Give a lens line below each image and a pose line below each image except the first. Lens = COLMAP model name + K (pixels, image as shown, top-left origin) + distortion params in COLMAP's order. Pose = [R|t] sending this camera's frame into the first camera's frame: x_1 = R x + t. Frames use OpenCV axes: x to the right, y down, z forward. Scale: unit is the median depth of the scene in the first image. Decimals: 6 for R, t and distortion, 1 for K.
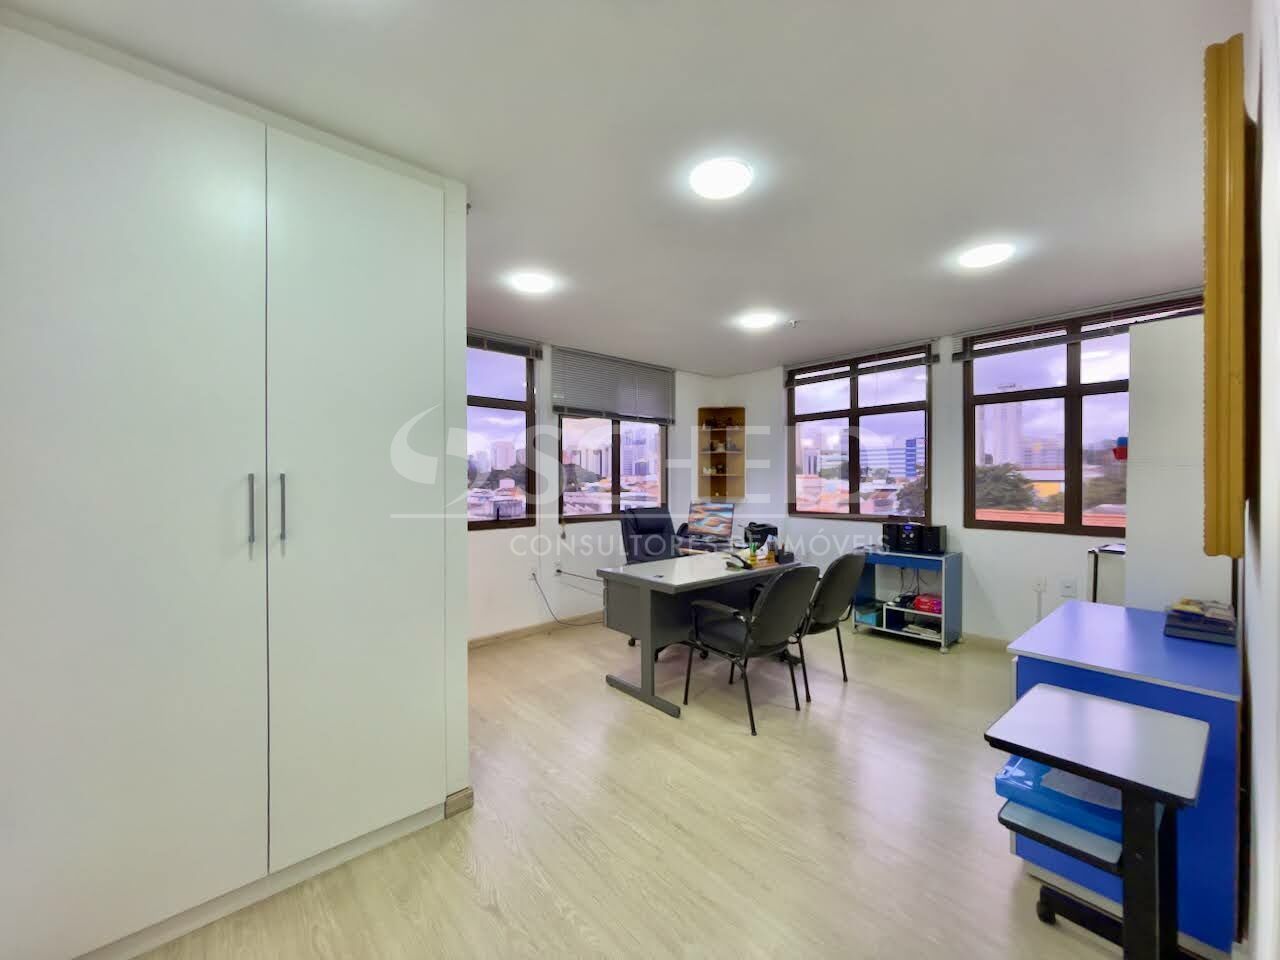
lens RADIAL K [[515.3, 0, 626.5], [0, 515.3, 485.4], [0, 0, 1]] dist [-0.004188, -0.000699]
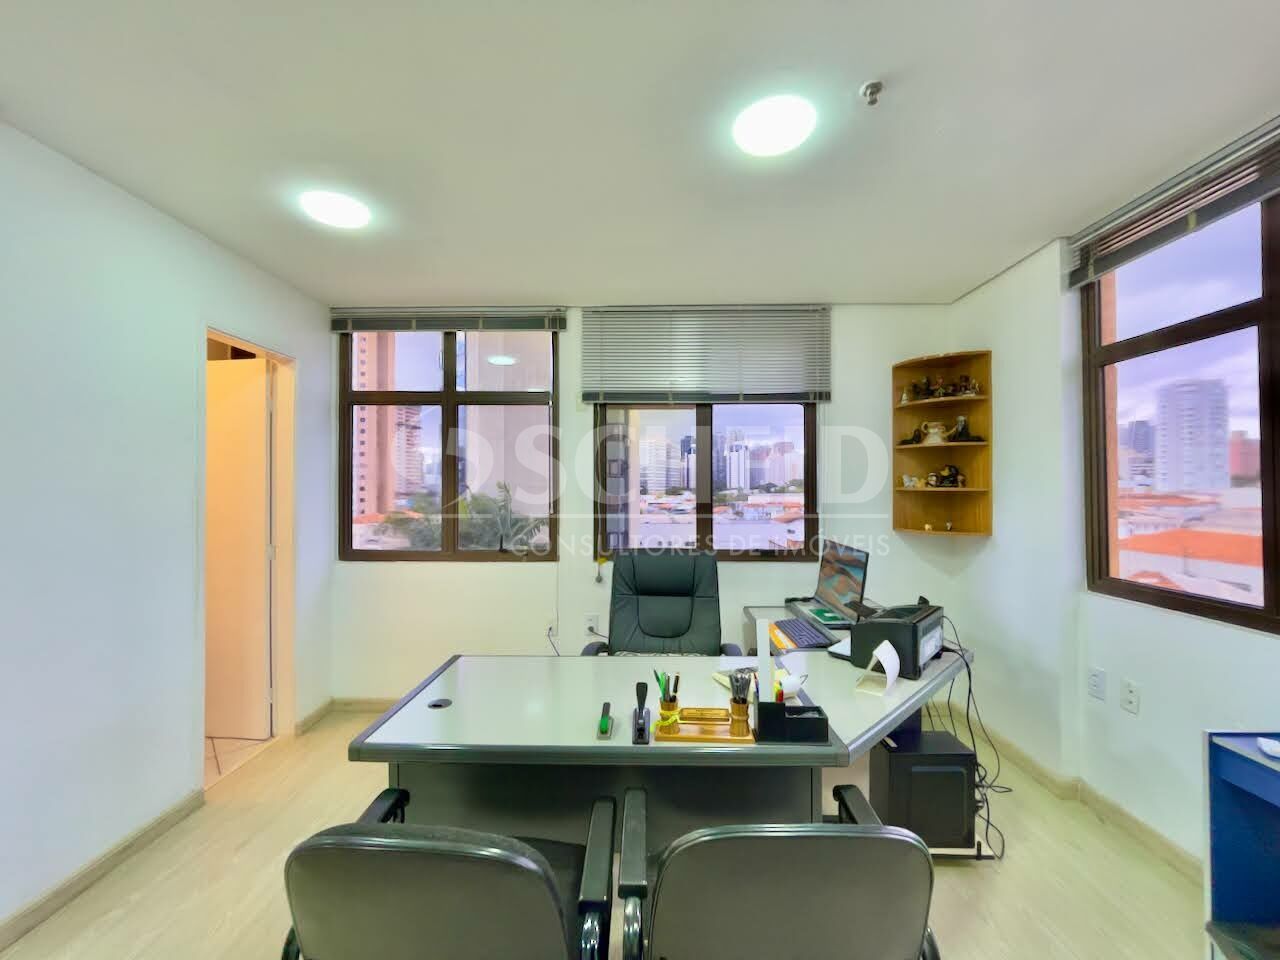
lens RADIAL K [[515.3, 0, 643.3], [0, 515.3, 481.4], [0, 0, 1]] dist [-0.004188, -0.000699]
pose [[0.750990, -0.002704, -0.660308, 0.323062], [-0.006071, 0.999921, -0.010999, -0.021734], [0.660285, 0.012269, 0.750915, 0.444528]]
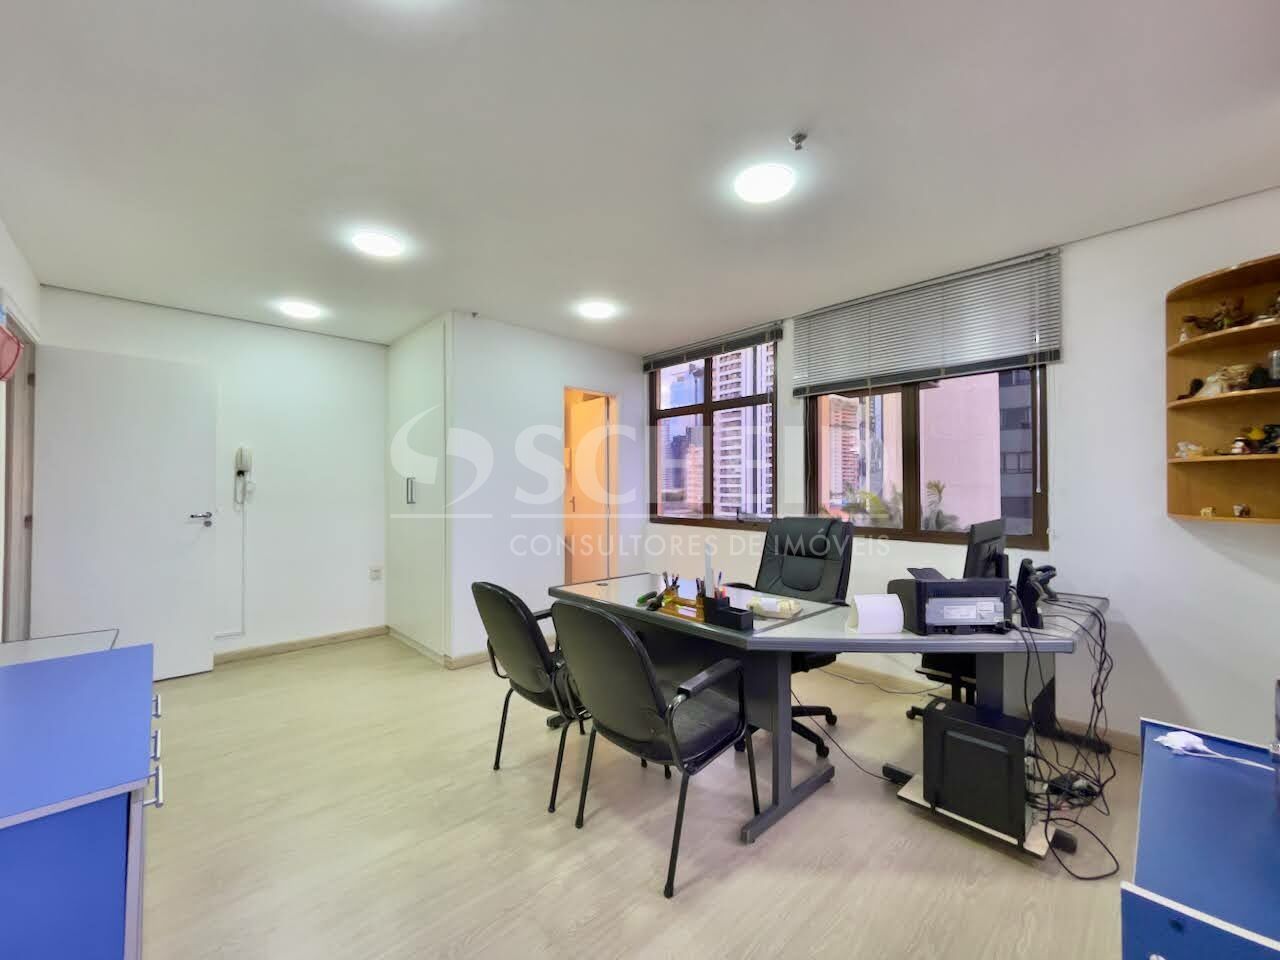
lens RADIAL K [[515.3, 0, 629.1], [0, 515.3, 480.4], [0, 0, 1]] dist [-0.004188, -0.000699]
pose [[0.032898, -0.007189, -0.999433, 0.571509], [-0.001089, 0.999973, -0.007229, -0.001395], [0.999458, 0.001326, 0.032890, 0.597361]]
